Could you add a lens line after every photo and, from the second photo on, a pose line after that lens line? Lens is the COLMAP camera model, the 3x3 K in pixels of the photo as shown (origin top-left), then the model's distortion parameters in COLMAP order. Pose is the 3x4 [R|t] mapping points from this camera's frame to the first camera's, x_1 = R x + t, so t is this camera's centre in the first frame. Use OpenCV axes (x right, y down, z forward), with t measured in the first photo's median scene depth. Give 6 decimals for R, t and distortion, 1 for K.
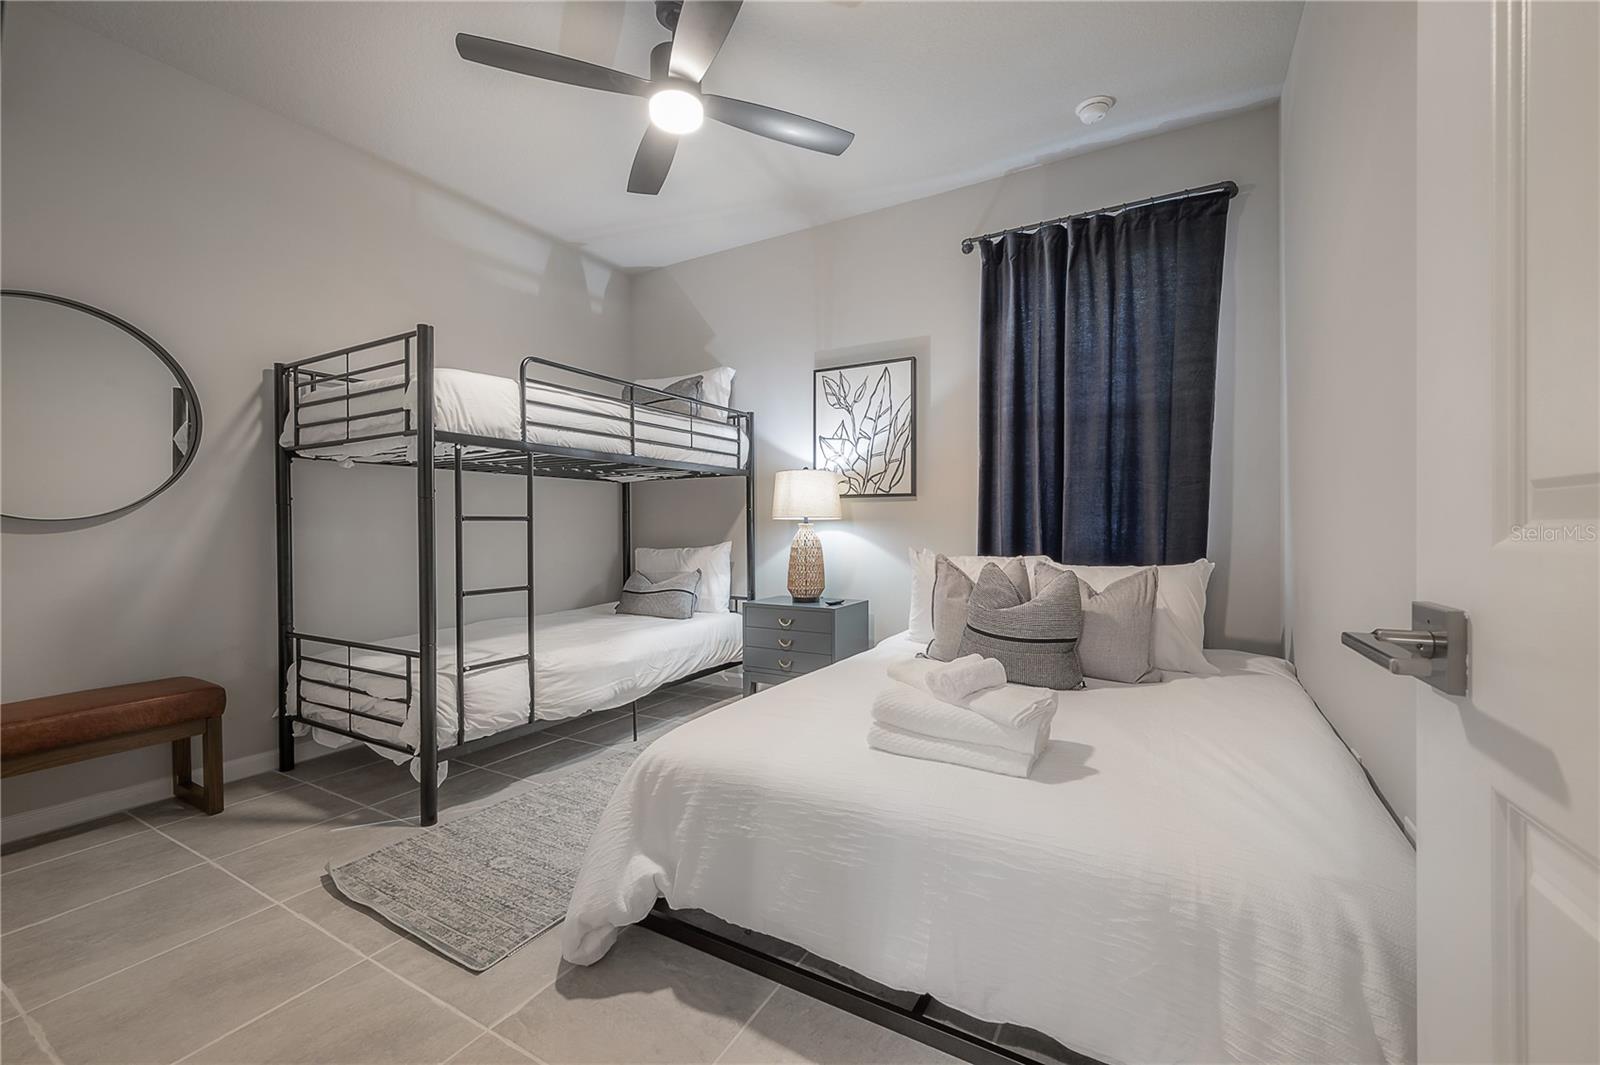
lens RADIAL K [[638.7, 0, 799.7], [0, 638.7, 528.4], [0, 0, 1]] dist [-0.002454, 0.000837]
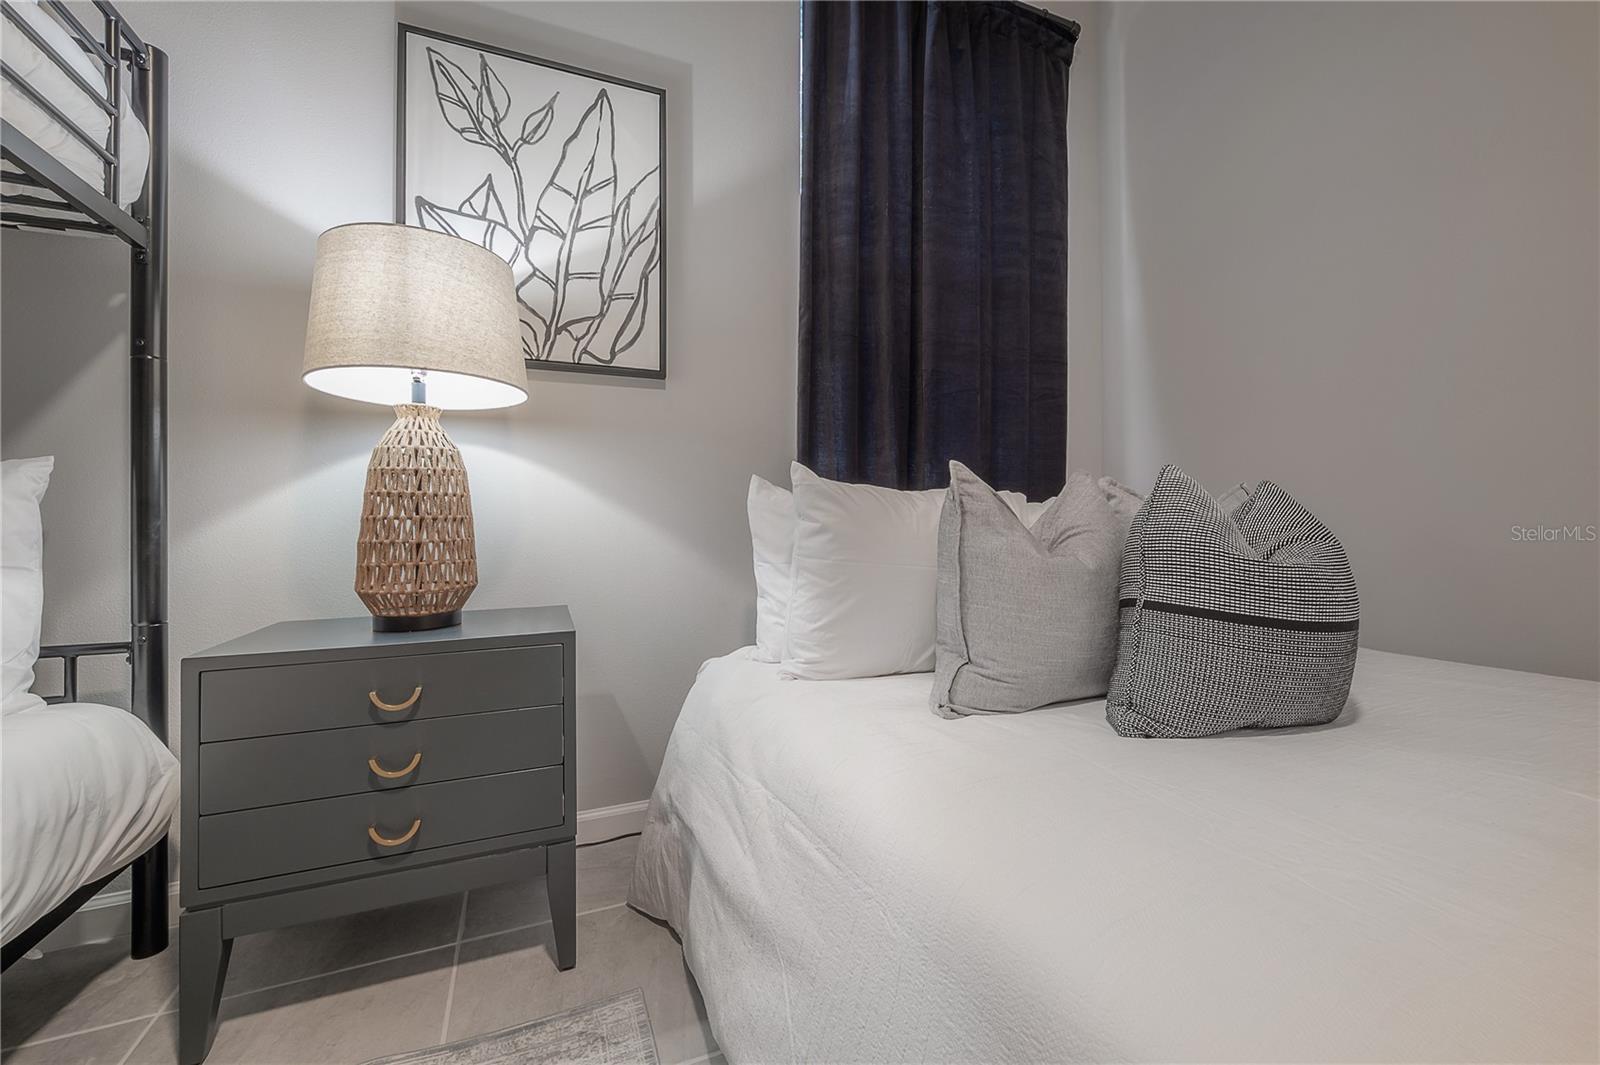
lens RADIAL K [[638.7, 0, 792.9], [0, 638.7, 511.8], [0, 0, 1]] dist [-0.002454, 0.000837]
pose [[0.624369, 0.006039, 0.781106, -0.134869], [0.012618, 0.999762, -0.017815, 0.059895], [-0.781028, 0.020979, 0.624144, 0.612305]]
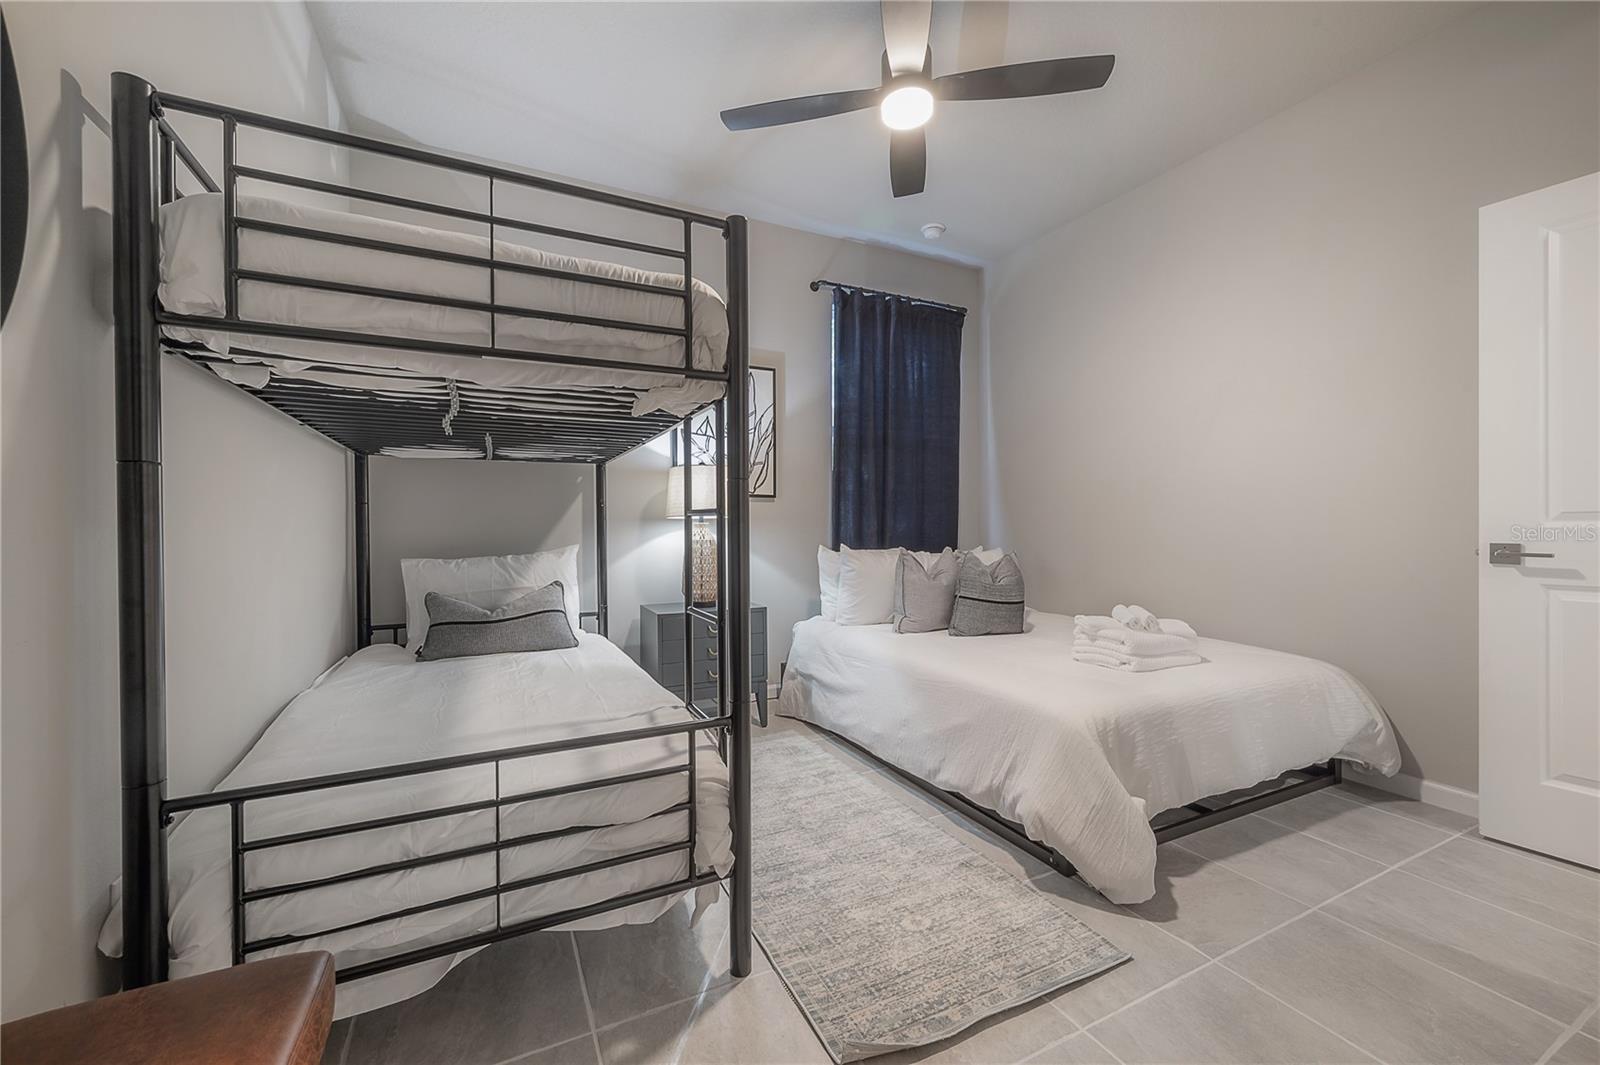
lens RADIAL K [[638.7, 0, 799.7], [0, 638.7, 527.3], [0, 0, 1]] dist [-0.002454, 0.000837]
pose [[0.558646, -0.000615, 0.829406, -0.678324], [0.006141, 0.999975, -0.003395, 0.002974], [-0.829384, 0.006990, 0.558636, 0.355867]]
